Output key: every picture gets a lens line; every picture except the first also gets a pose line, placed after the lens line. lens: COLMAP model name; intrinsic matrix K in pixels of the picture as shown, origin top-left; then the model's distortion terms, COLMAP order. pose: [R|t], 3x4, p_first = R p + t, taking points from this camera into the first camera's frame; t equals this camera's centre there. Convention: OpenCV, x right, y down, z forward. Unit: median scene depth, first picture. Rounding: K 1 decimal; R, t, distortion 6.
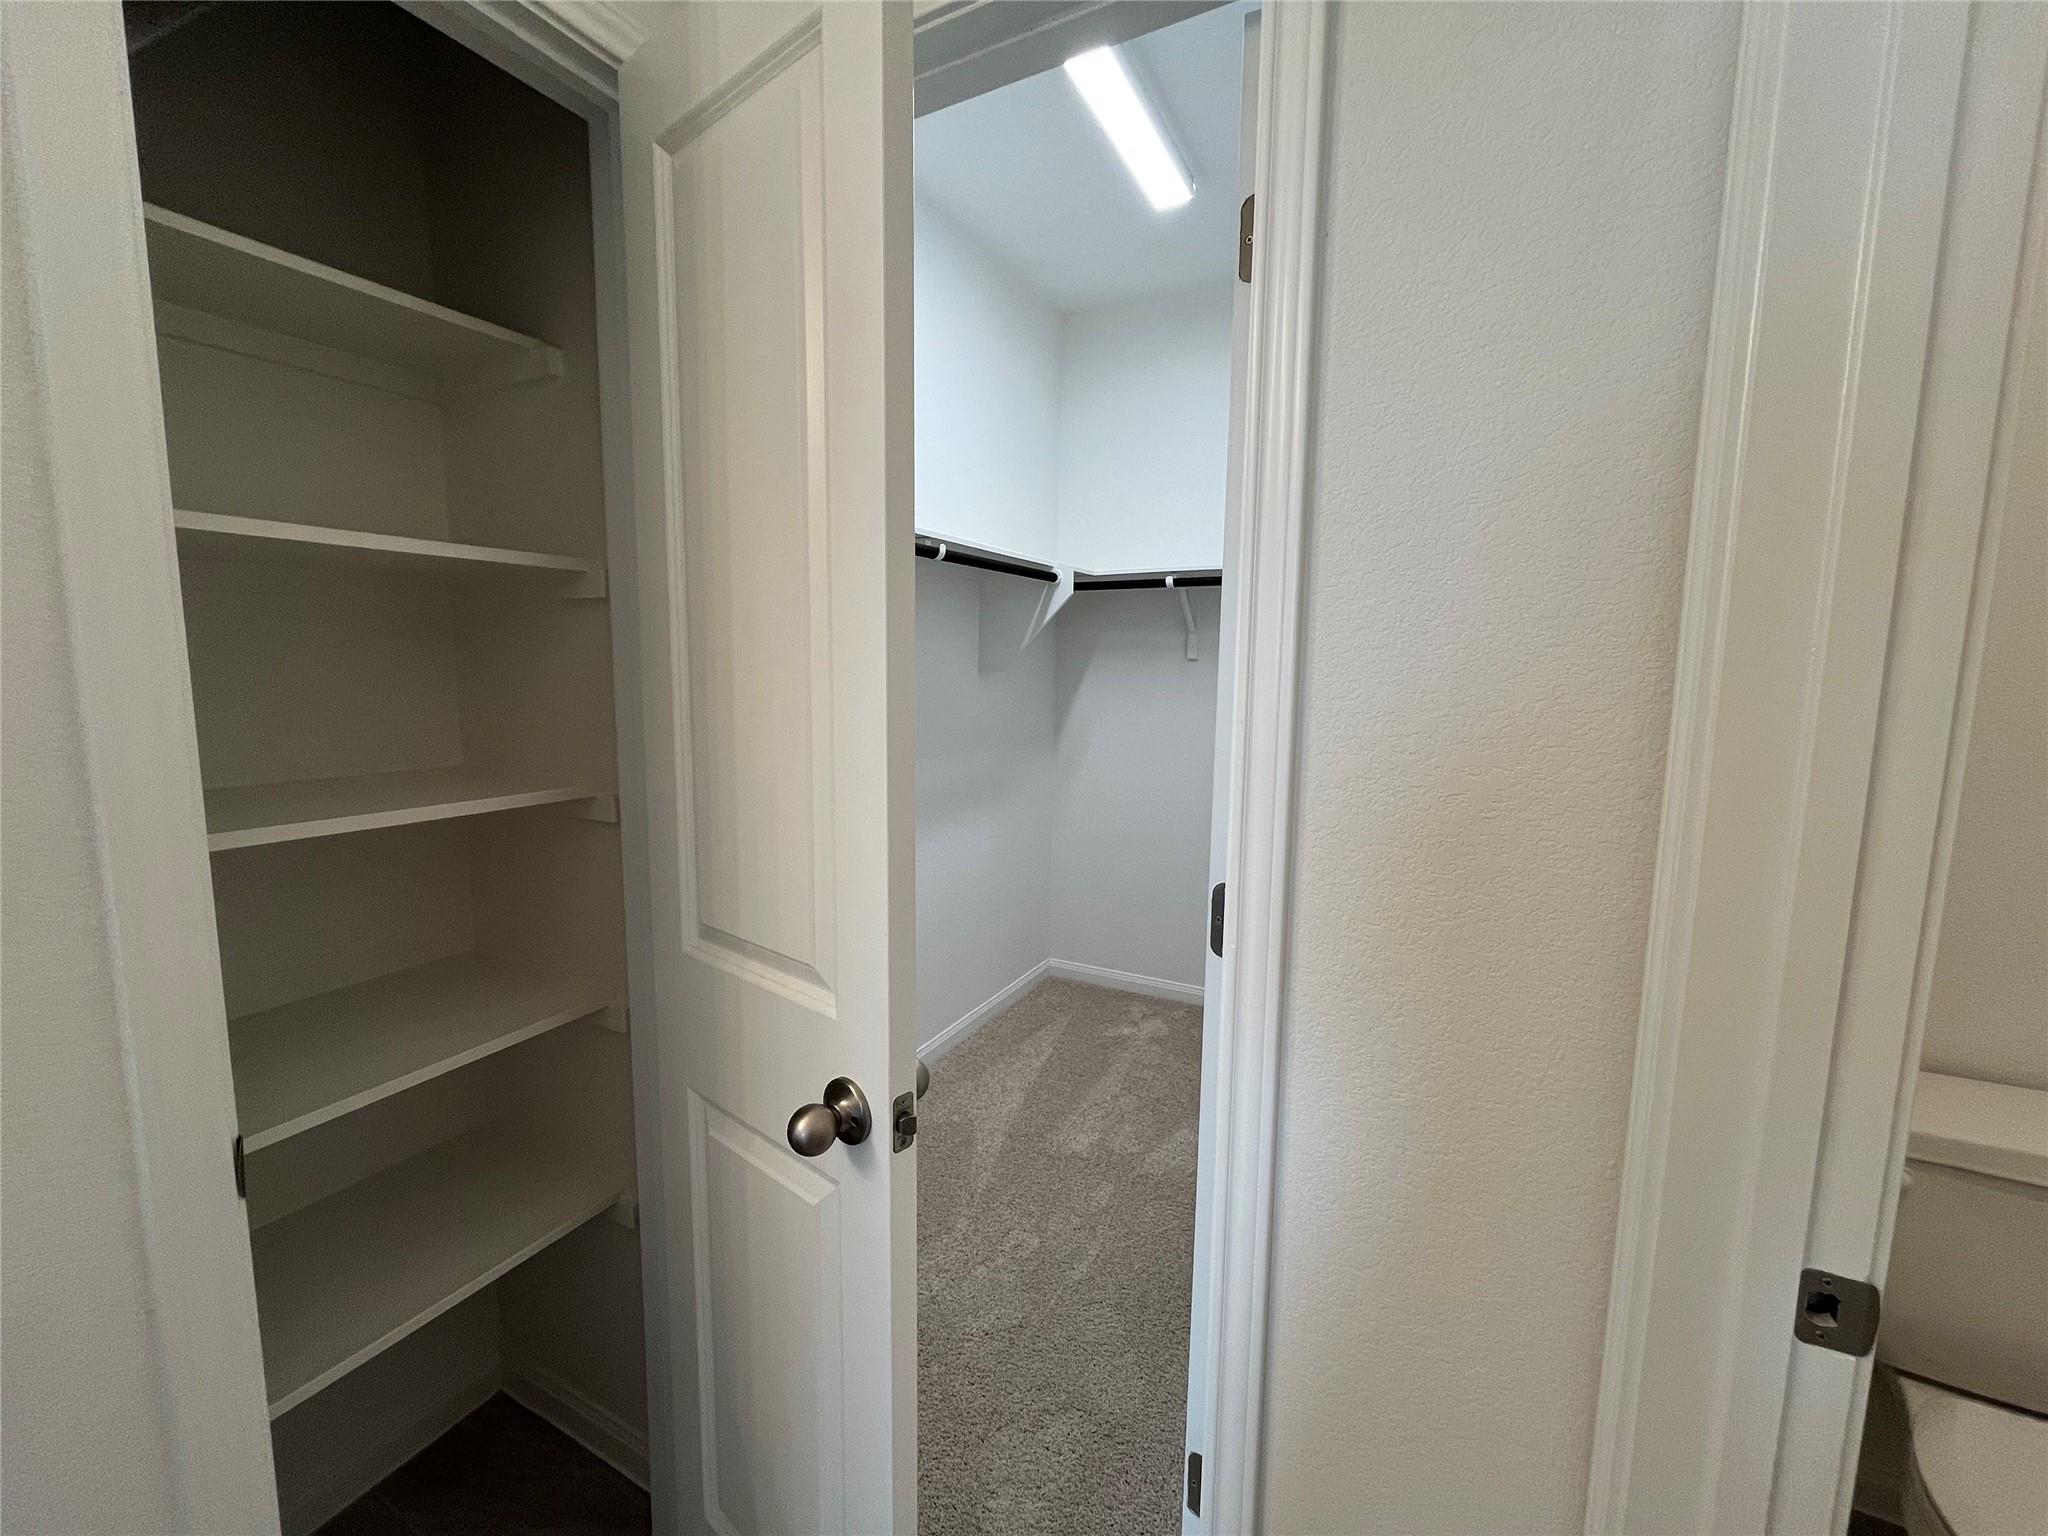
lens RADIAL K [[831.5, 0, 1018.5], [0, 831.5, 768.2], [0, 0, 1]] dist [-0.000096, -0.000155]
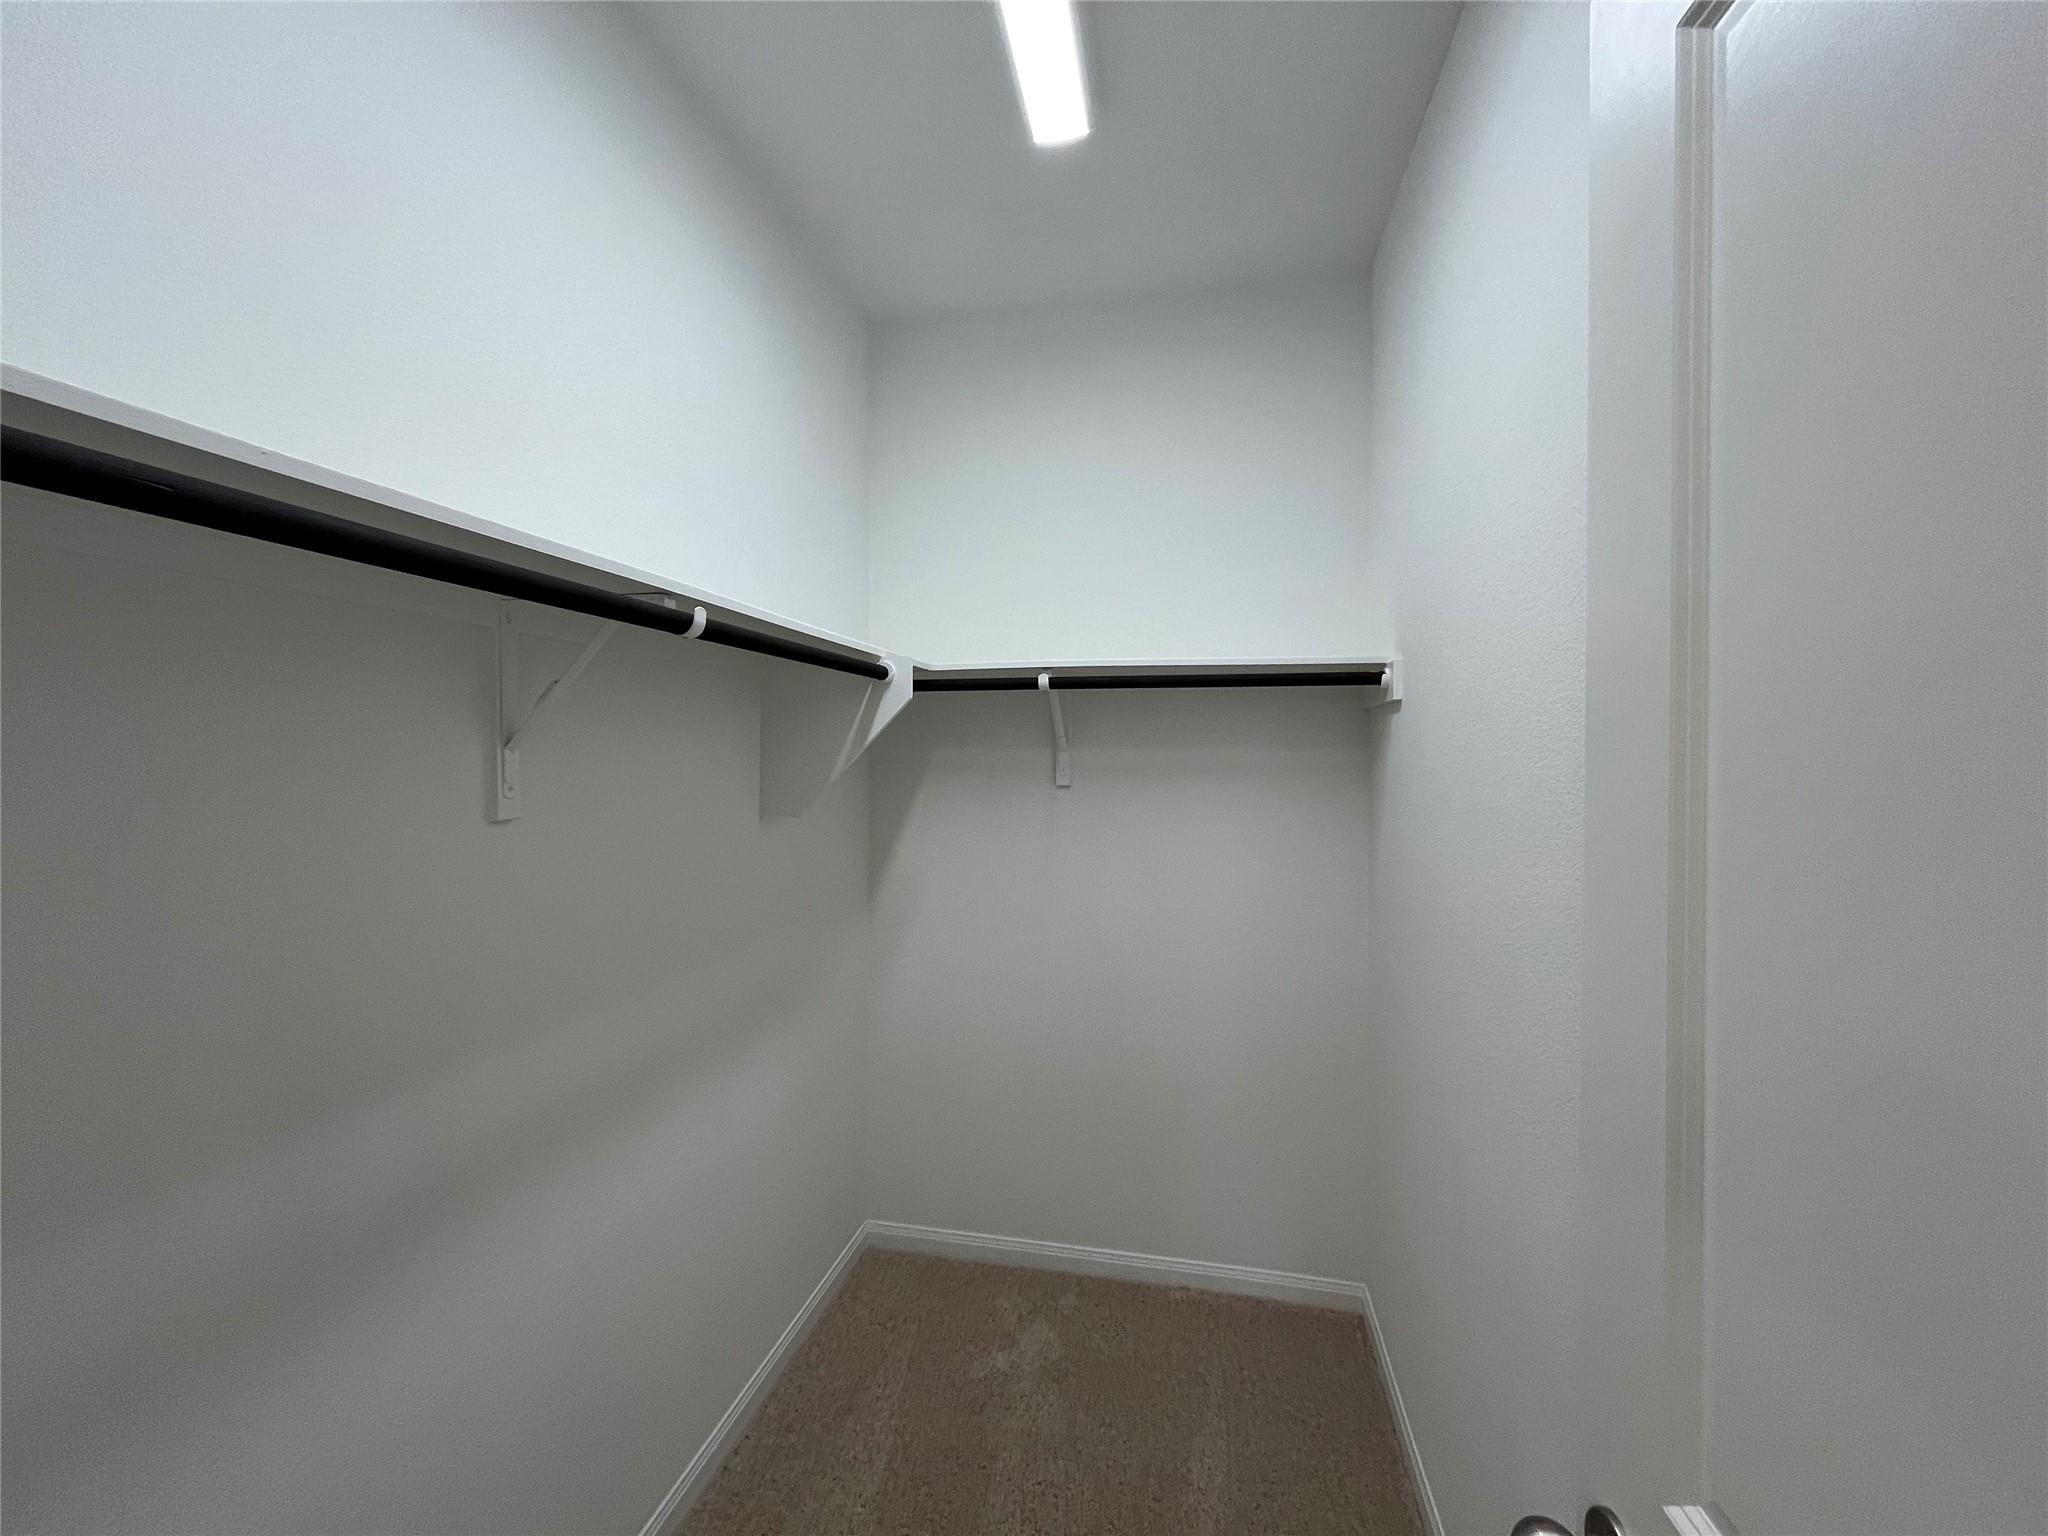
lens RADIAL K [[831.5, 0, 1027.0], [0, 831.5, 766.7], [0, 0, 1]] dist [-0.000096, -0.000155]
pose [[0.958284, -0.010448, 0.285627, -0.033290], [0.041348, 0.993887, -0.102369, -0.081460], [-0.282812, 0.109909, 0.952858, 0.341644]]
